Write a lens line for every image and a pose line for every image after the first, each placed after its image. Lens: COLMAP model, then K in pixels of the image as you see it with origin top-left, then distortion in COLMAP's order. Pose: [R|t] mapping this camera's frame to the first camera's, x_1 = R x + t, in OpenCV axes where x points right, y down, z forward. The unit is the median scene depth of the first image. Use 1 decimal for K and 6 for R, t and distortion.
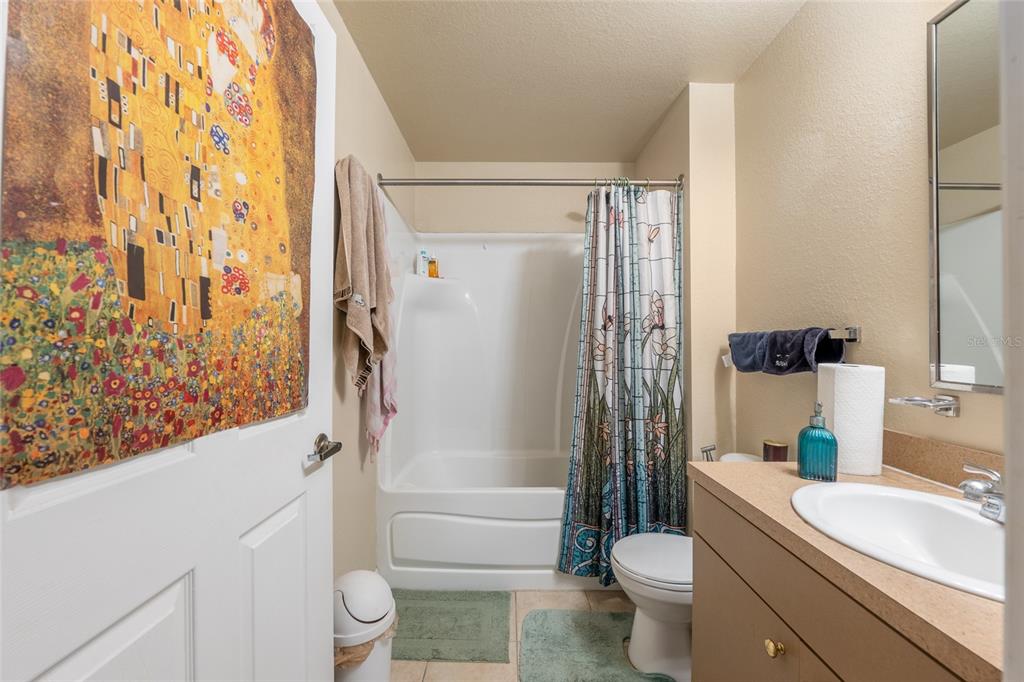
lens RADIAL K [[424.8, 0, 506.8], [0, 424.8, 347.5], [0, 0, 1]] dist [-0.000581, -0.000246]
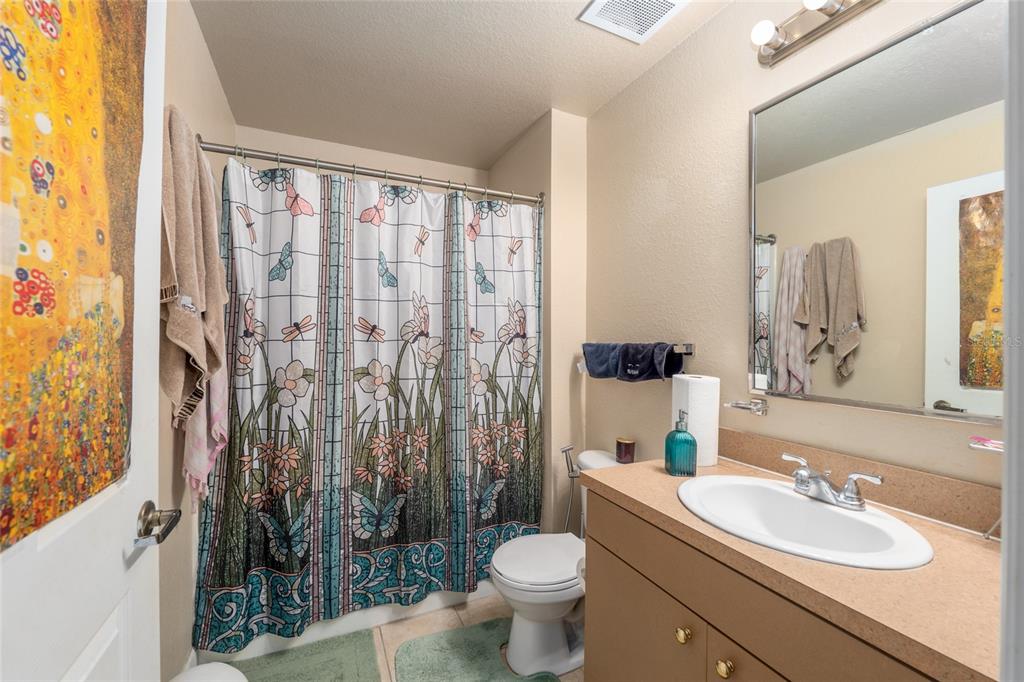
lens RADIAL K [[426.6, 0, 508.8], [0, 426.6, 345.6], [0, 0, 1]] dist [-0.010988, 0.000281]
pose [[0.906081, -0.006003, 0.423061, -0.213751], [0.003002, 0.999965, 0.007759, -0.063549], [-0.423093, -0.005760, 0.906068, 0.132240]]
